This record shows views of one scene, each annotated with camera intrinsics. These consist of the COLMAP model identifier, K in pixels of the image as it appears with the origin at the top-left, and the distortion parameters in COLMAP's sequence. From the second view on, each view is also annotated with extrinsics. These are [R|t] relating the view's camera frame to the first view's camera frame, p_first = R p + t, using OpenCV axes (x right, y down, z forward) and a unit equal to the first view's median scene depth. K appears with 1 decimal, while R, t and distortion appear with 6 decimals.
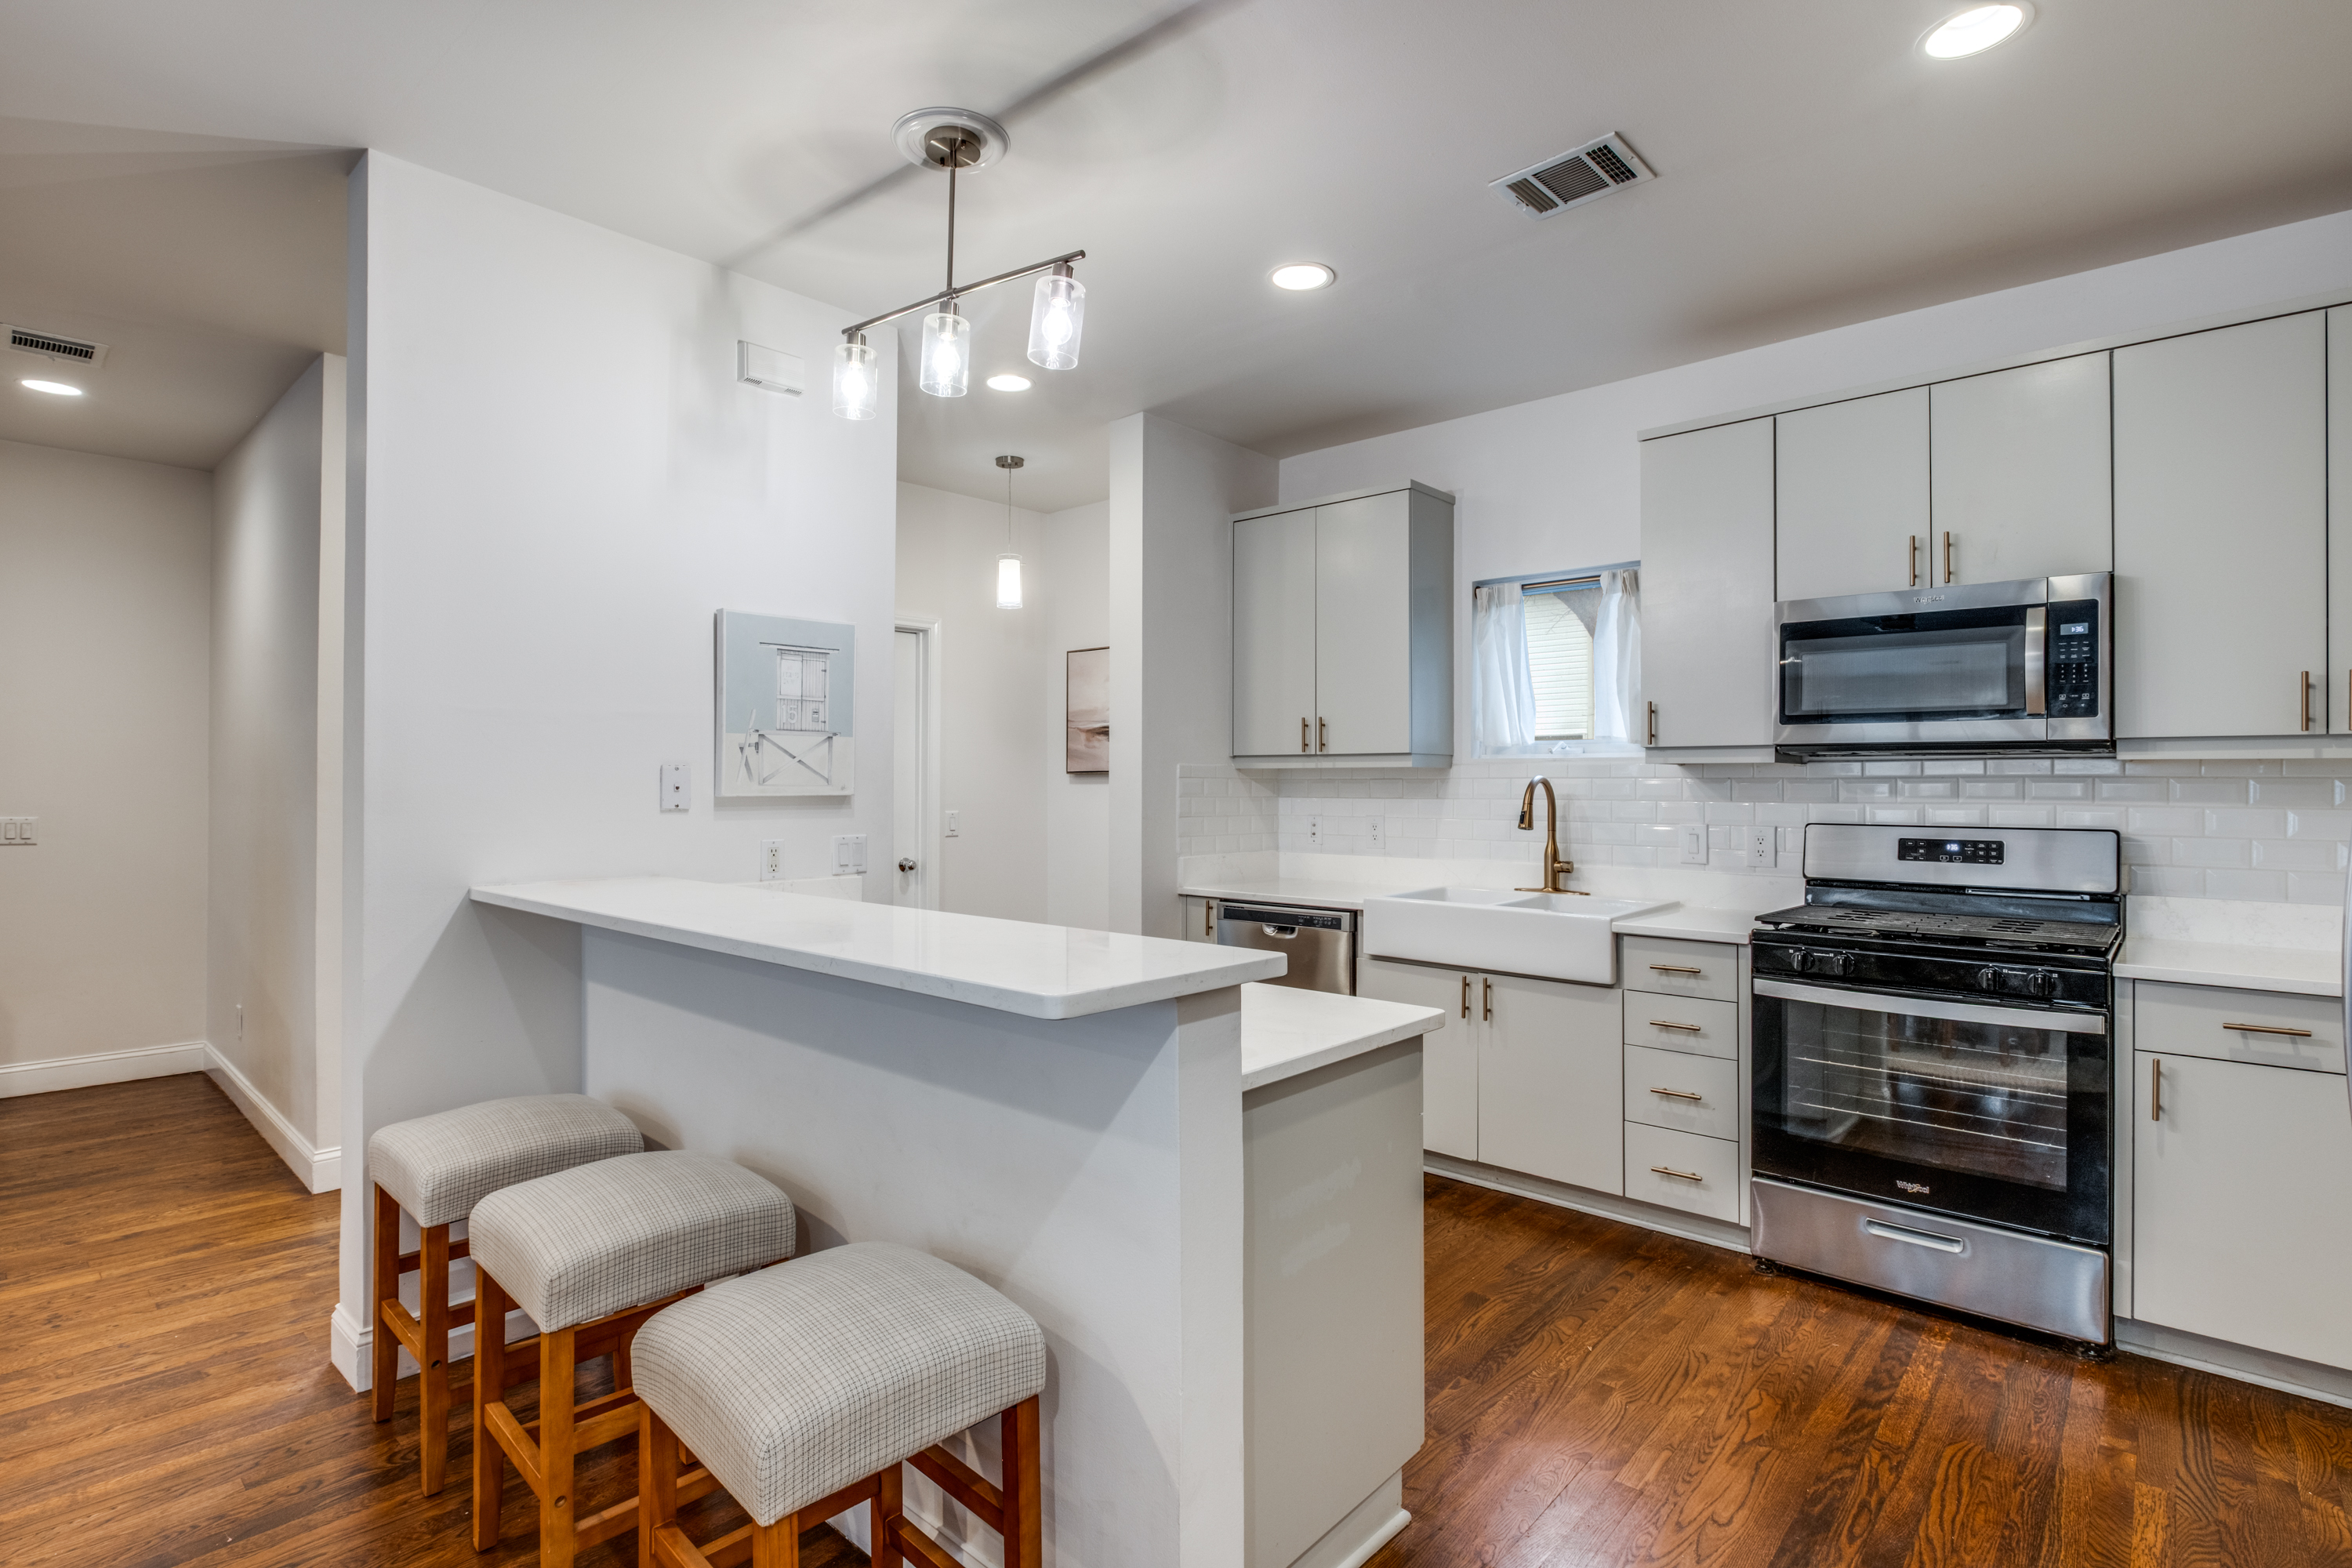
lens RADIAL K [[1112.8, 0, 1185.0], [0, 1112.8, 782.9], [0, 0, 1]] dist [0.003461, -0.000203]
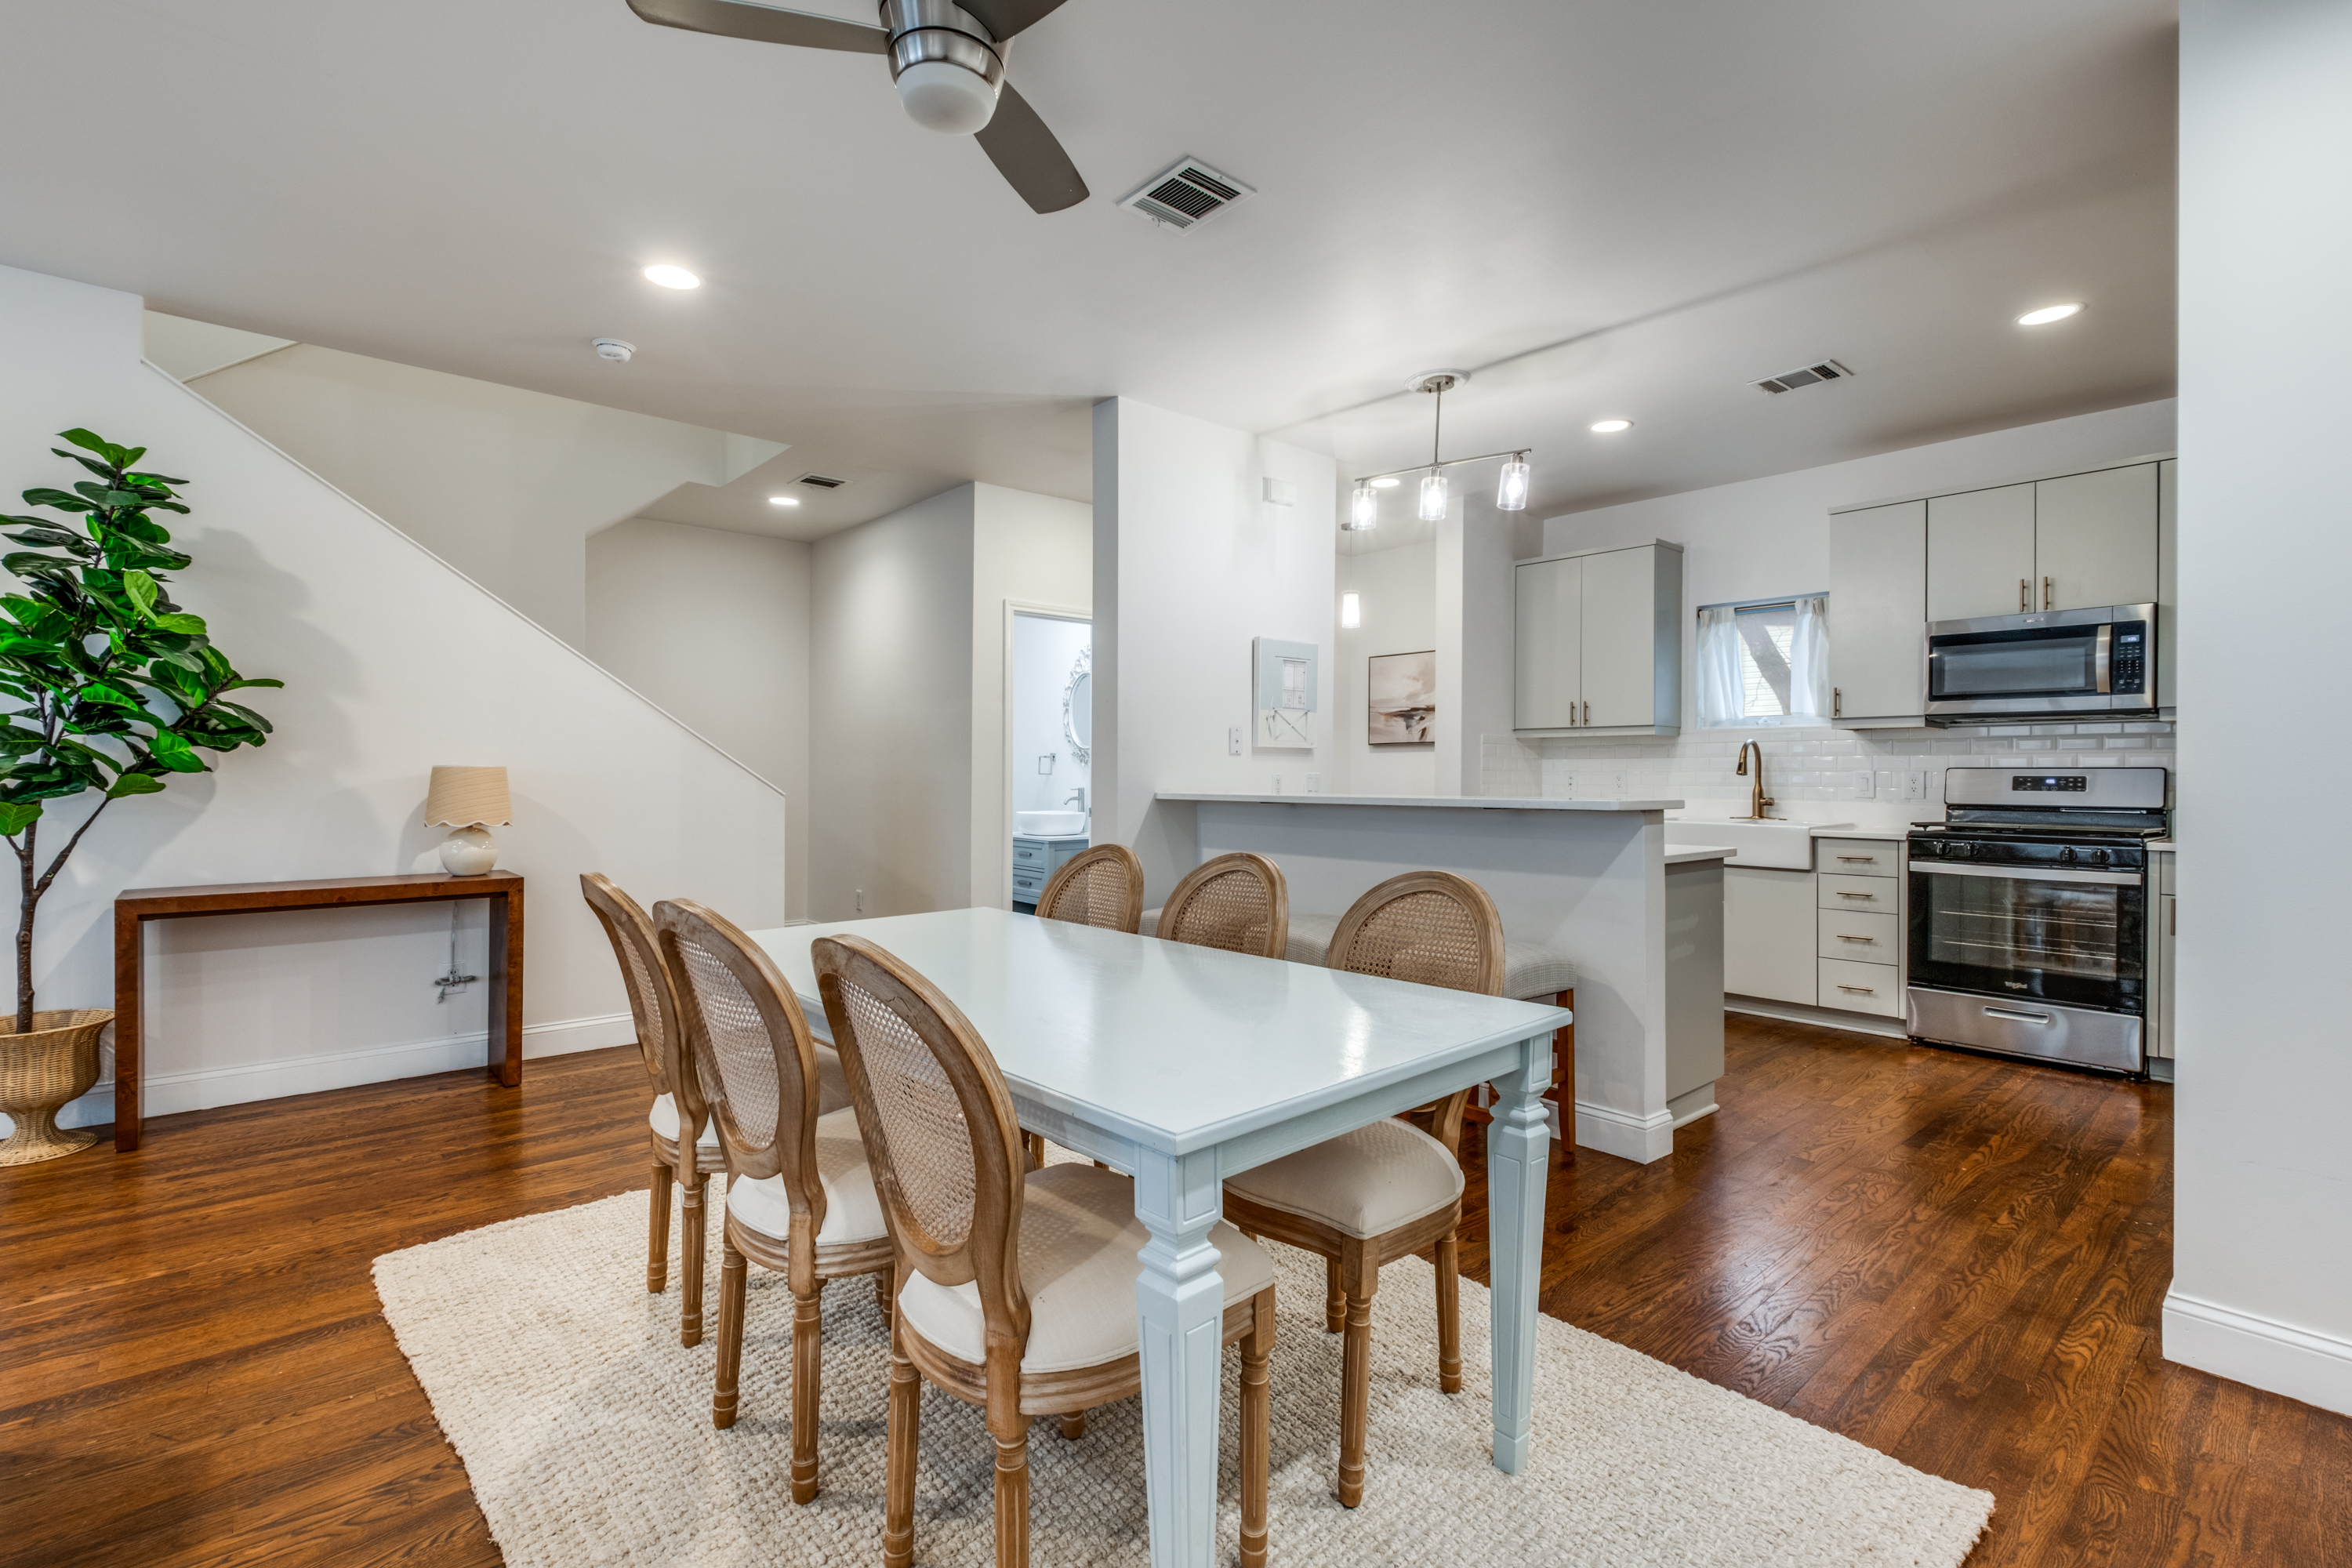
lens RADIAL K [[1048.2, 0, 1189.4], [0, 1048.2, 780.7], [0, 0, 1]] dist [0.012831, -0.000691]
pose [[0.992964, 0.003939, -0.118347, -0.317425], [-0.003348, 0.999981, 0.005194, 0.054504], [0.118366, -0.004761, 0.992959, -0.587453]]
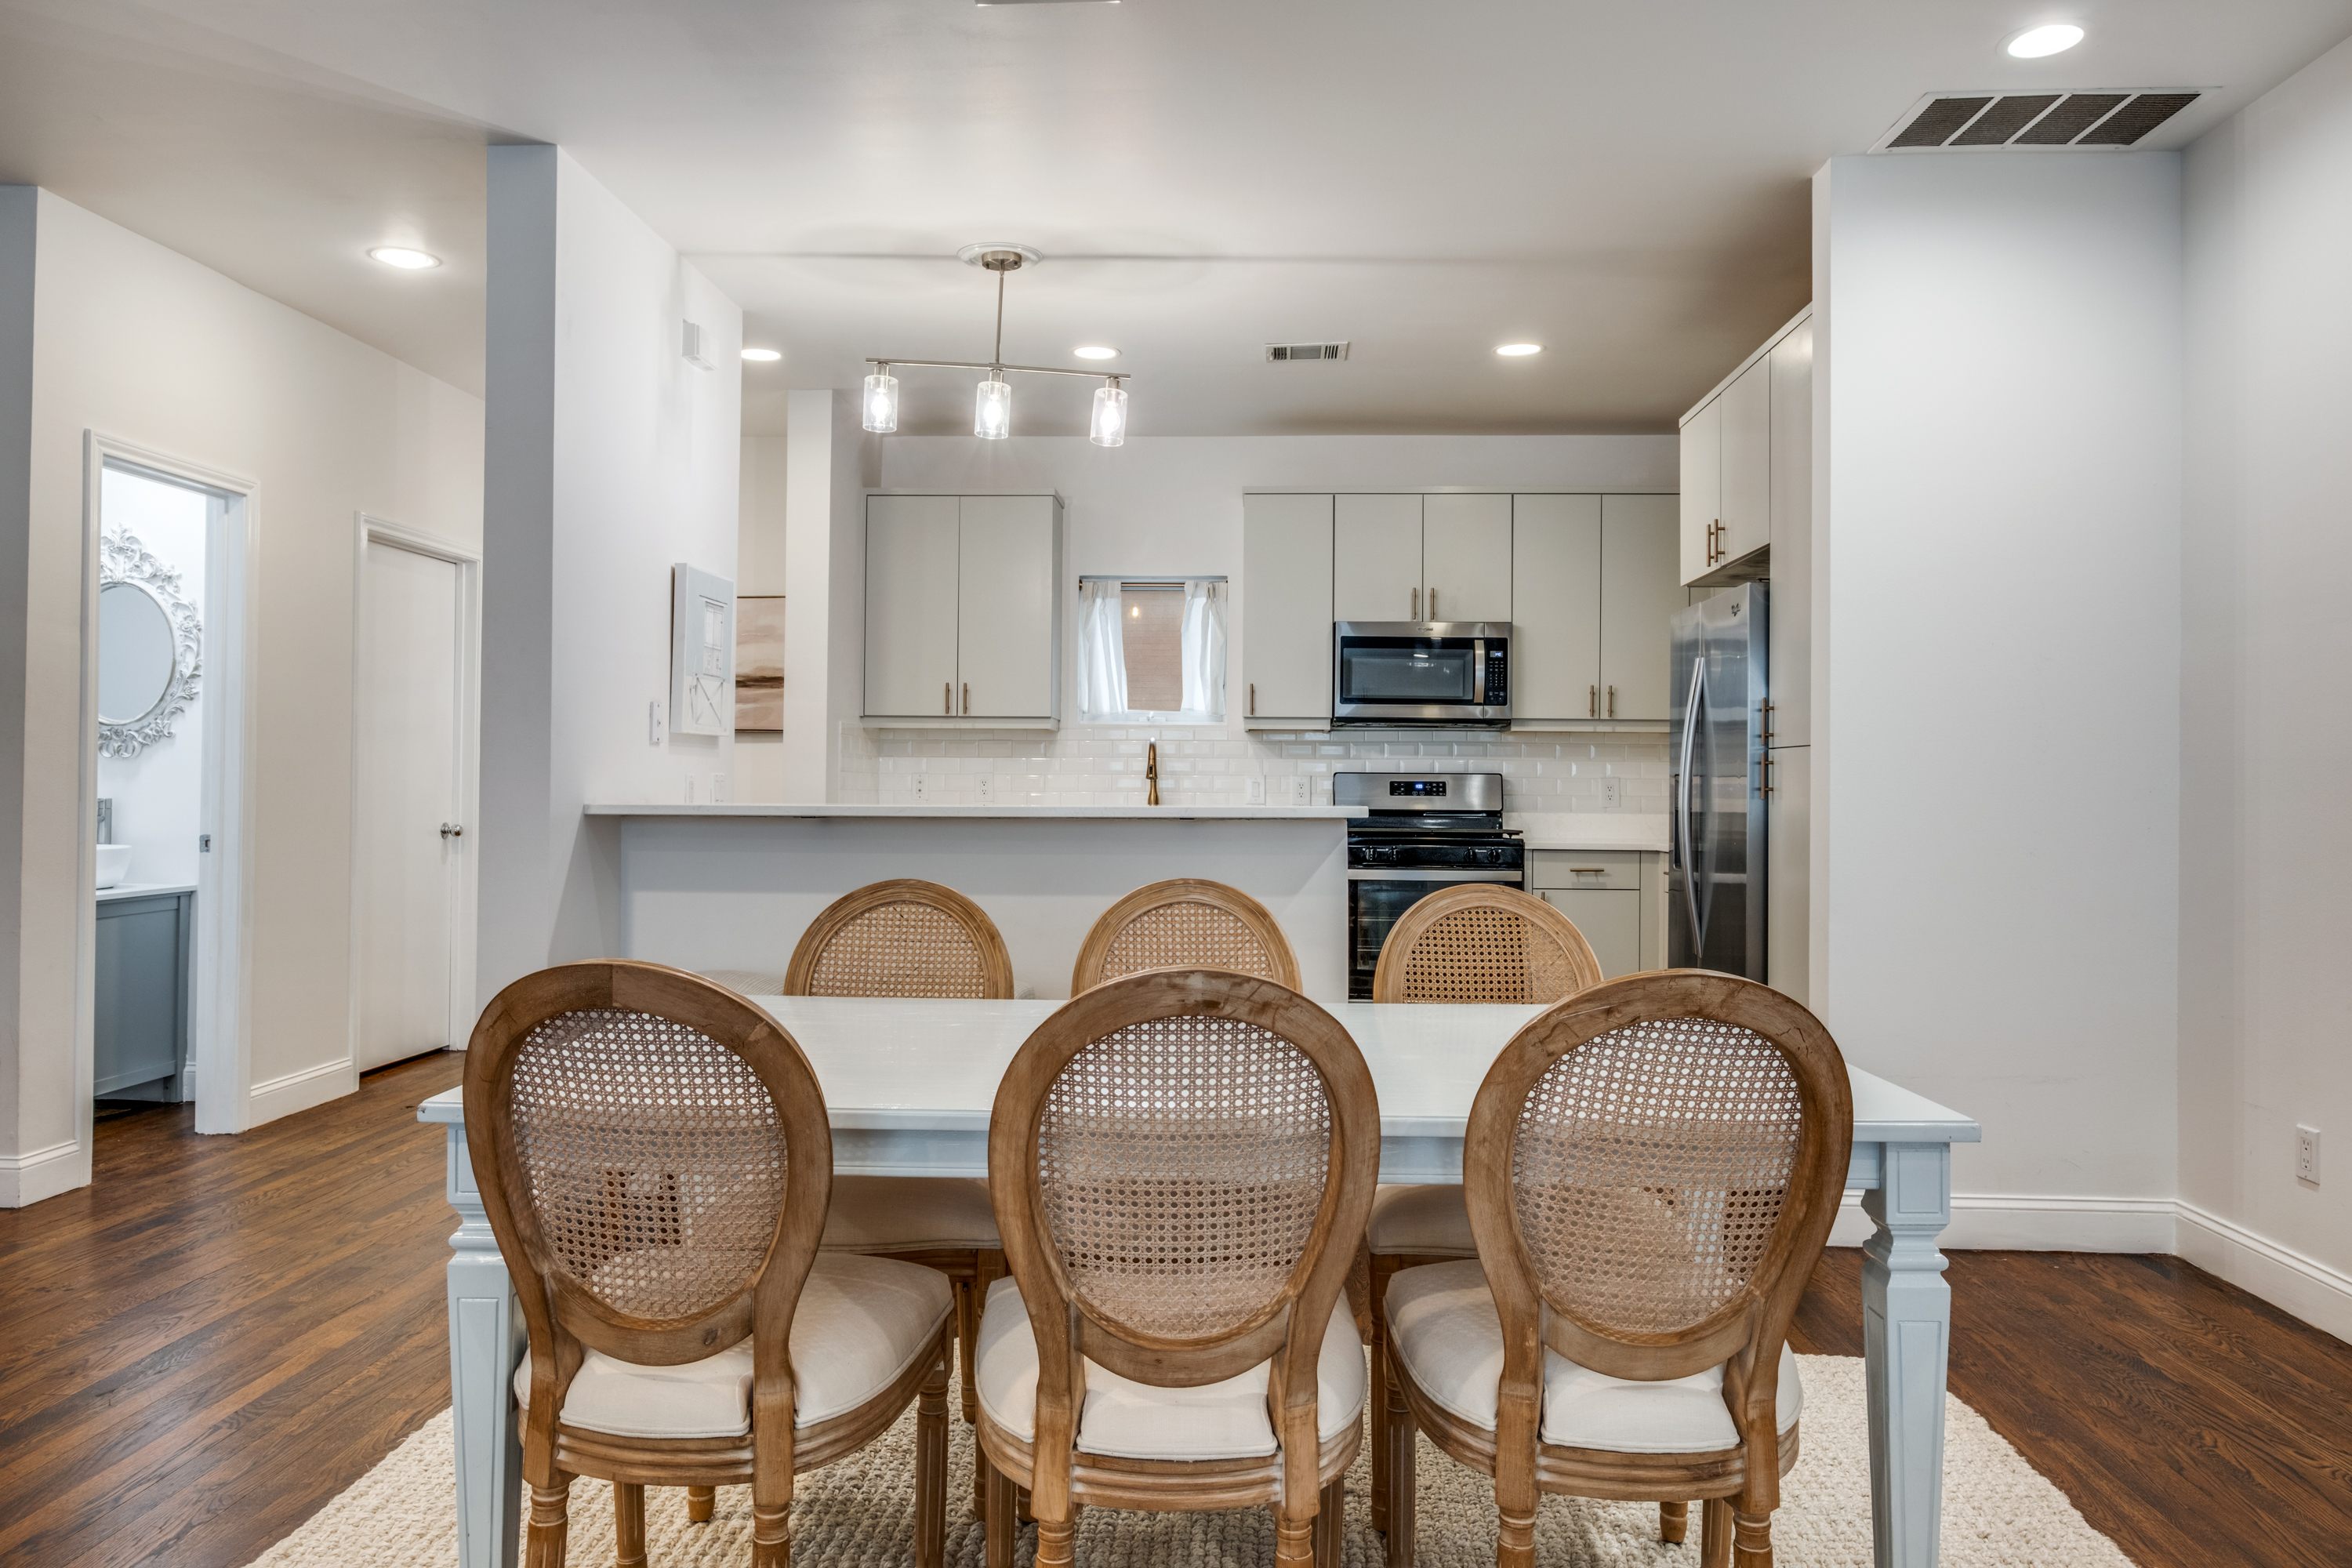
lens RADIAL K [[1537.5, 0, 1168.8], [0, 1537.5, 763.6], [0, 0, 1]] dist [-0.003296, 0.000983]
pose [[0.779694, 0.013380, 0.626018, -0.955540], [-0.005956, 0.999885, -0.013953, 0.059581], [-0.626132, 0.007151, 0.779684, -0.470907]]
